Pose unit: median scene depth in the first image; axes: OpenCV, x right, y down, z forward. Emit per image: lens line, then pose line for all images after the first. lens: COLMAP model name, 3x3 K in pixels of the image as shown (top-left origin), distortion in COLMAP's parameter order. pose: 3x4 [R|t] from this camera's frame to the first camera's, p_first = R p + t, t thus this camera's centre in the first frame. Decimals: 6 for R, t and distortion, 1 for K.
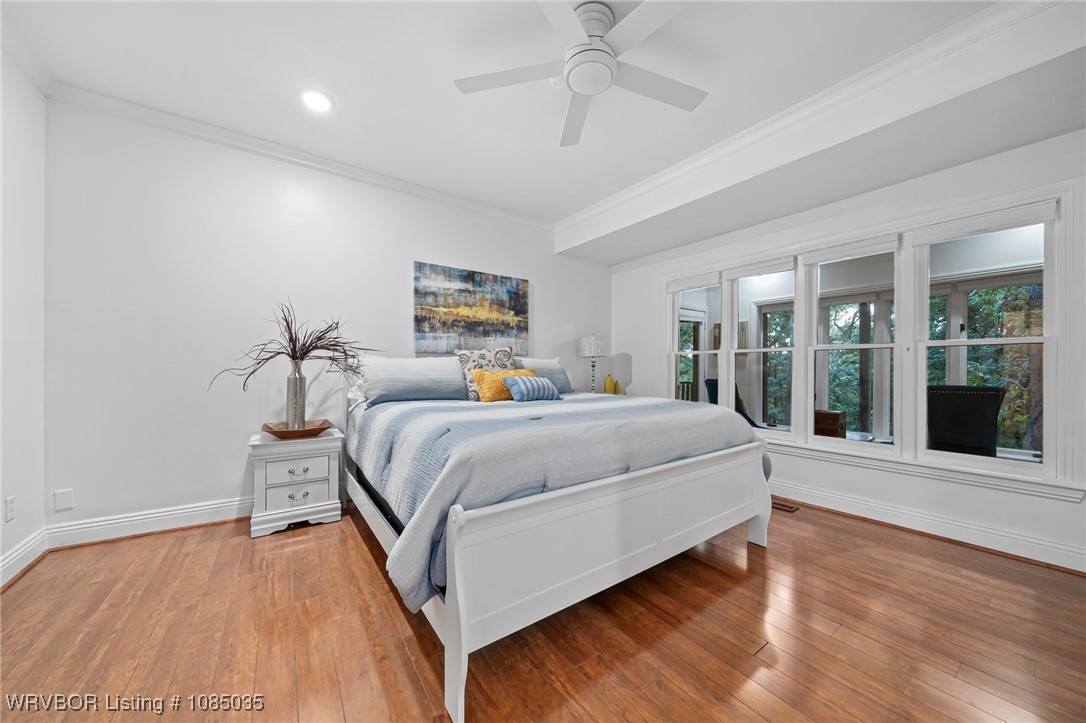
lens RADIAL K [[376.8, 0, 542.6], [0, 376.8, 370.4], [0, 0, 1]] dist [-0.004264, 0.000014]
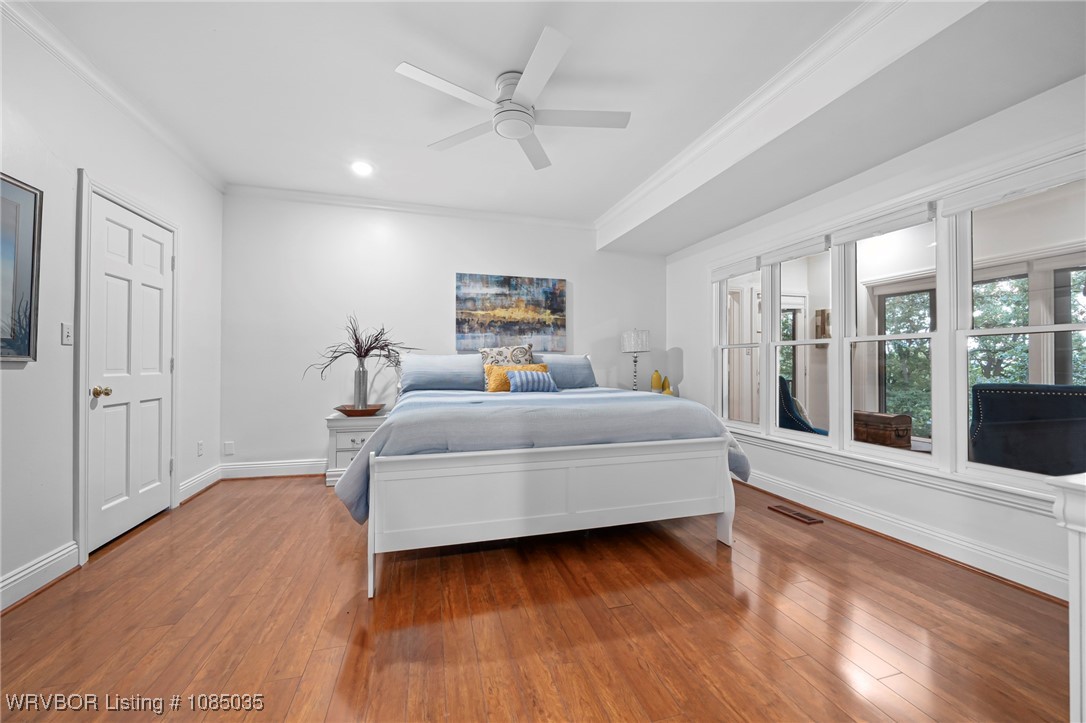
lens RADIAL K [[416.6, 0, 543.0], [0, 416.6, 361.5], [0, 0, 1]] dist [0.000783, 0.000054]
pose [[0.941212, -0.003833, -0.337795, 0.351889], [-0.000733, 0.999910, -0.013388, 0.004336], [0.337815, 0.012849, 0.941125, -0.129665]]
